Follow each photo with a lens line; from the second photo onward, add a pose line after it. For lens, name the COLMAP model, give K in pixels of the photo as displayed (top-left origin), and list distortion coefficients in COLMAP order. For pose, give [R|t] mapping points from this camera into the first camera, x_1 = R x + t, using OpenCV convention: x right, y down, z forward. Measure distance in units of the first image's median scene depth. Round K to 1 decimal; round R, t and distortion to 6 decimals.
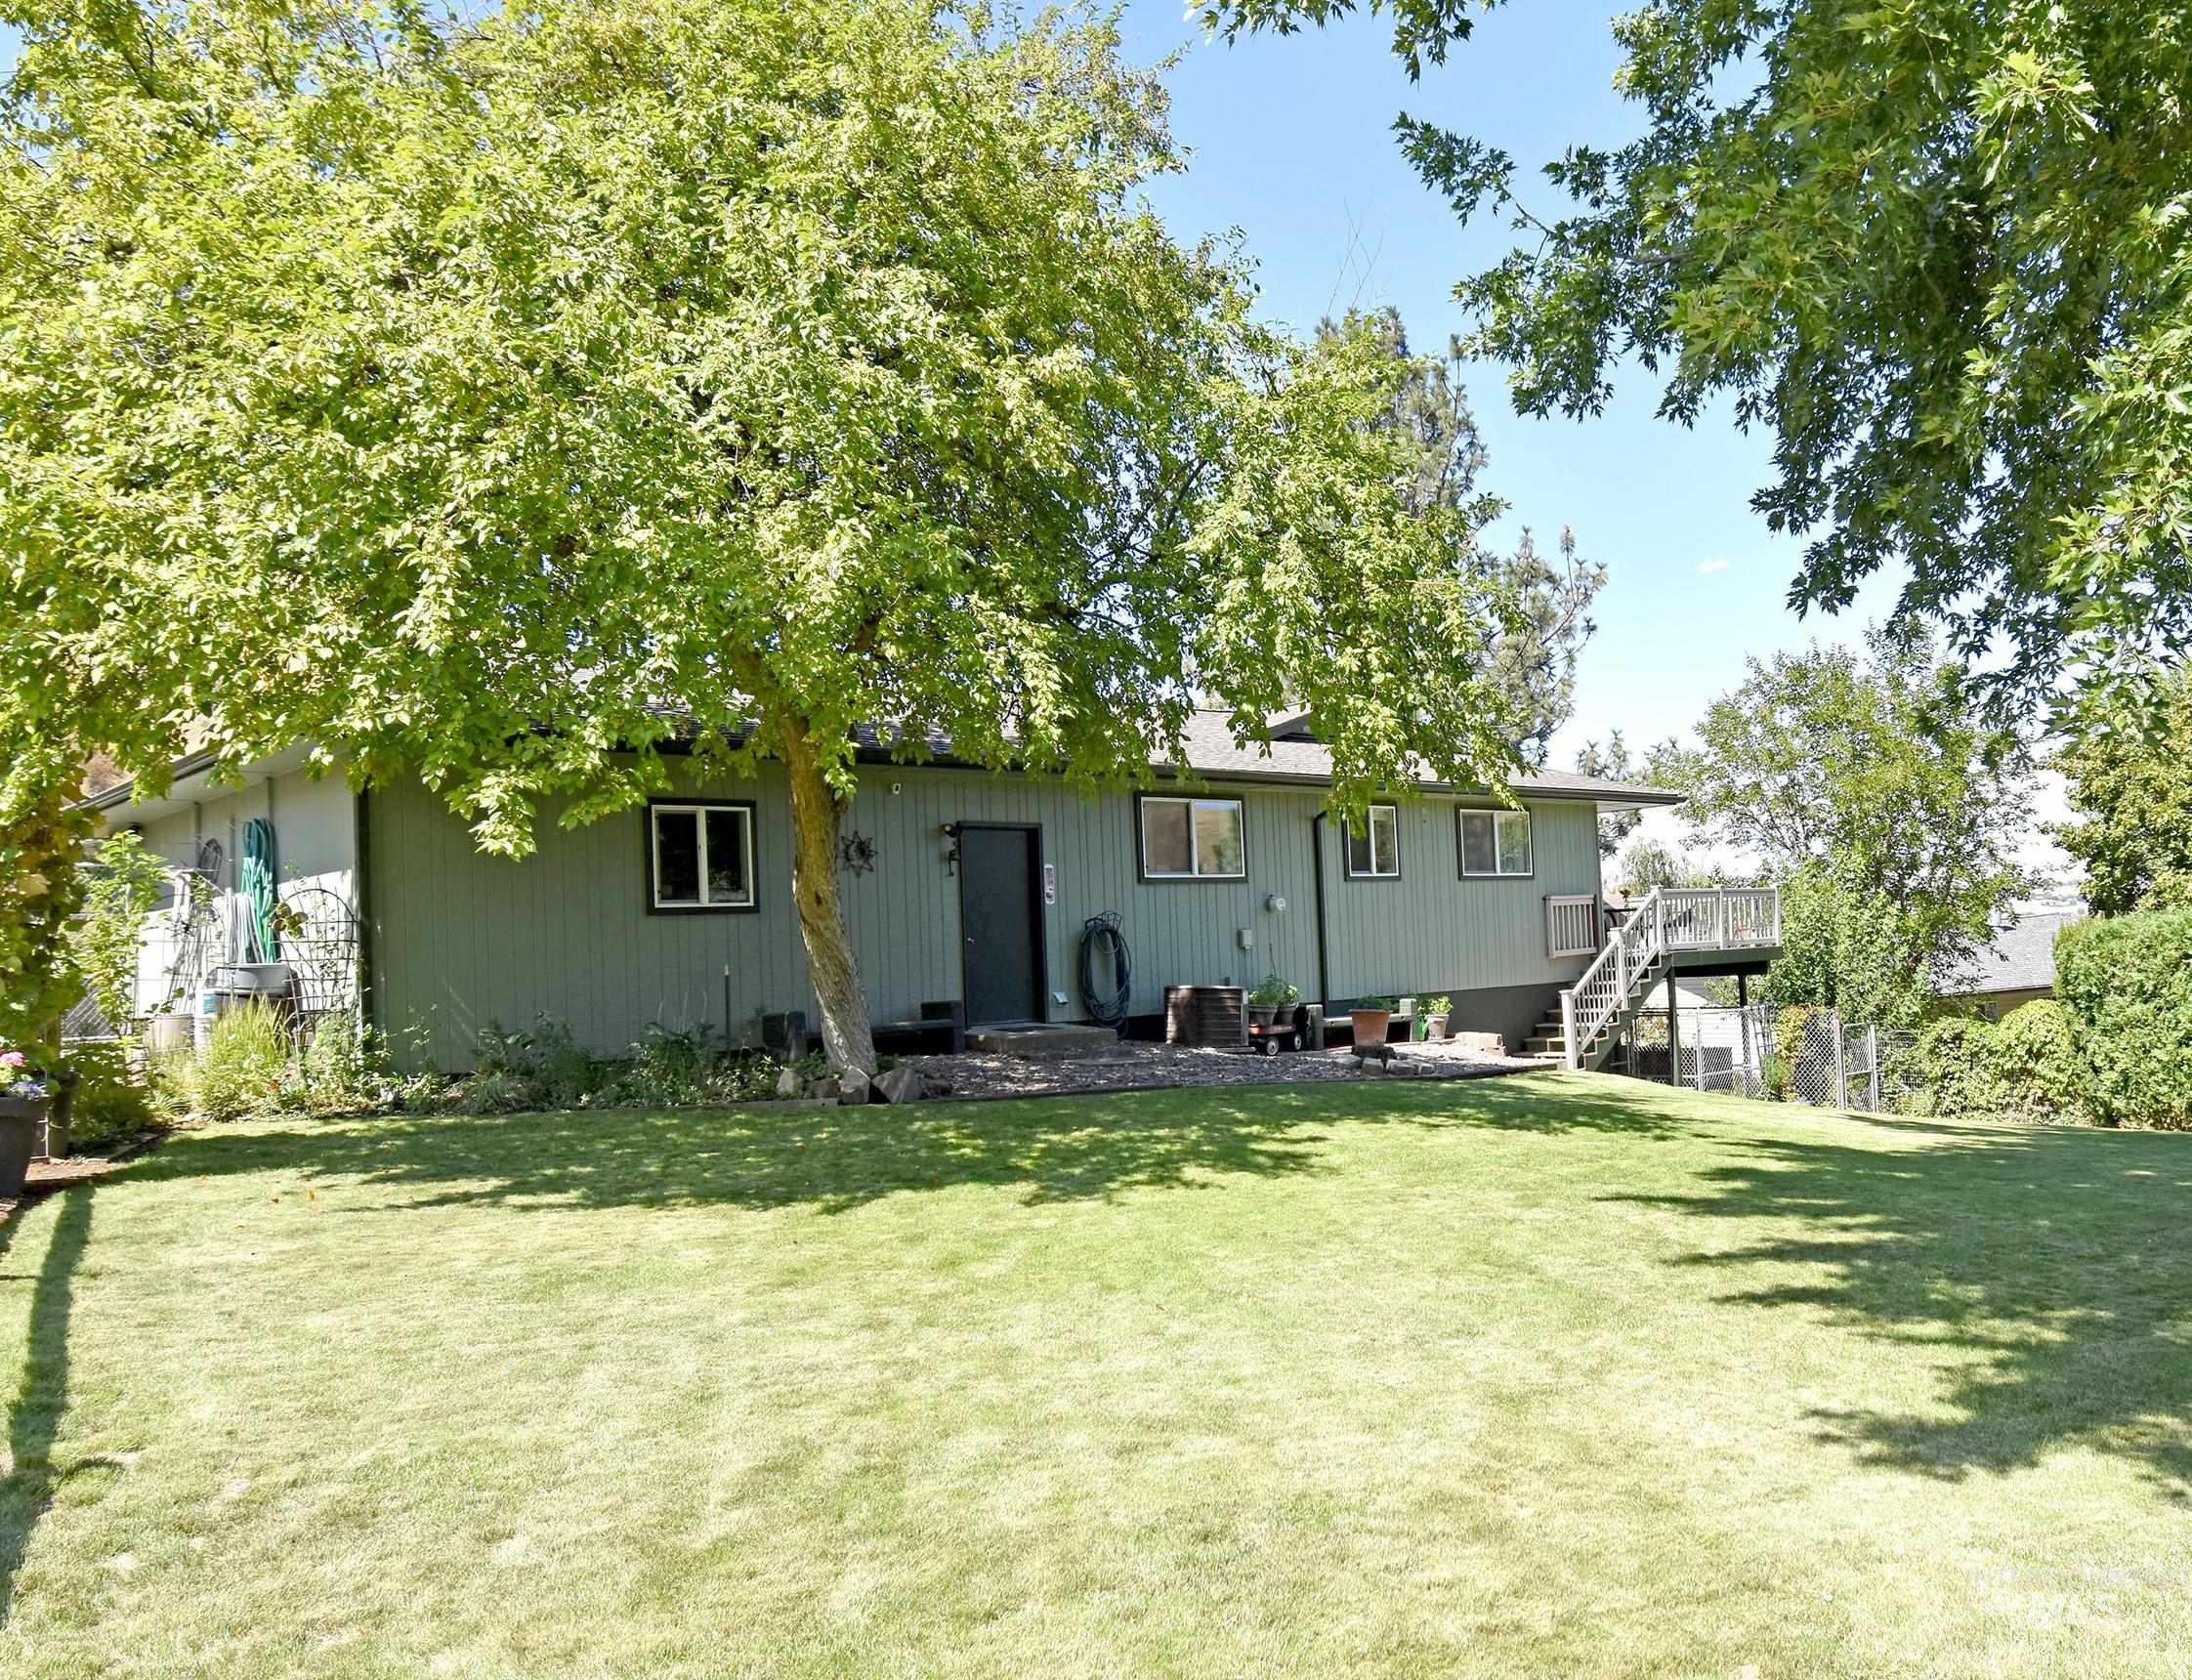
lens RADIAL K [[2232.2, 0, 1094.9], [0, 2232.2, 835.9], [0, 0, 1]] dist [0.002081, 0.000000]
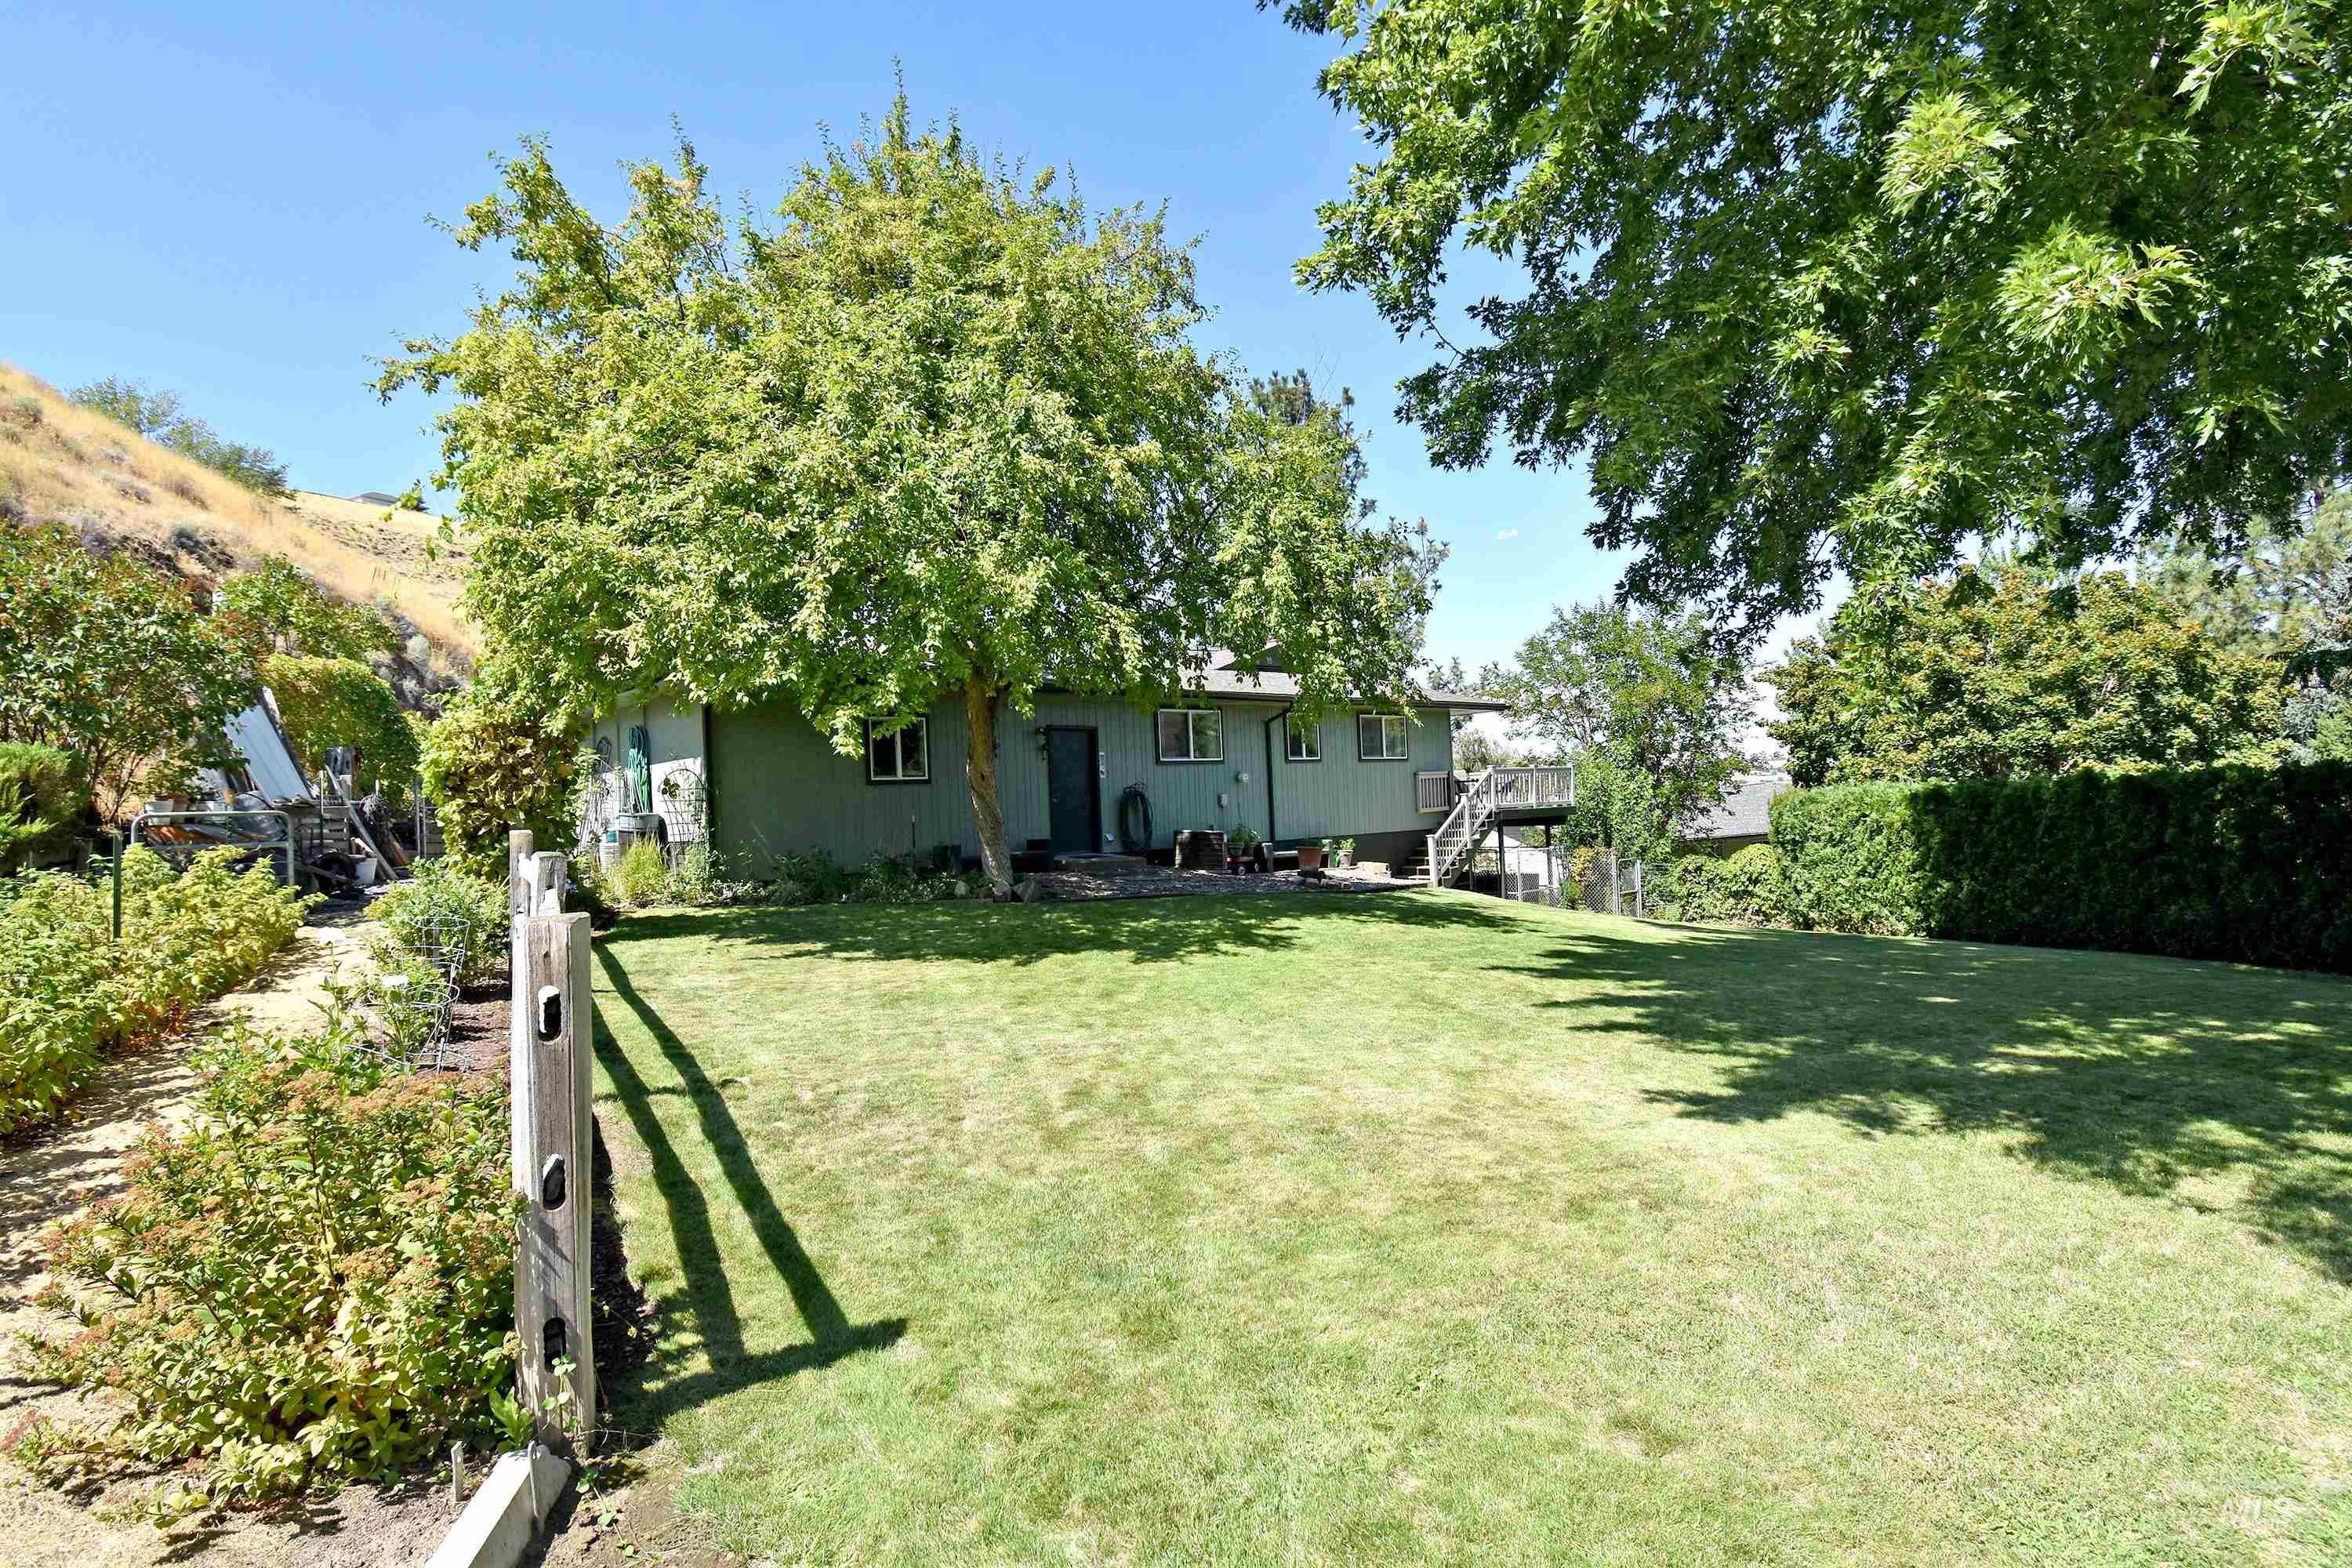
lens RADIAL K [[1145.9, 0, 1177.9], [0, 1145.9, 794.1], [0, 0, 1]] dist [0.013636, -0.000586]
pose [[0.995502, 0.005194, -0.094595, 0.091554], [-0.002615, 0.999622, 0.027368, 0.016737], [0.094702, -0.026997, 0.995140, 0.169336]]
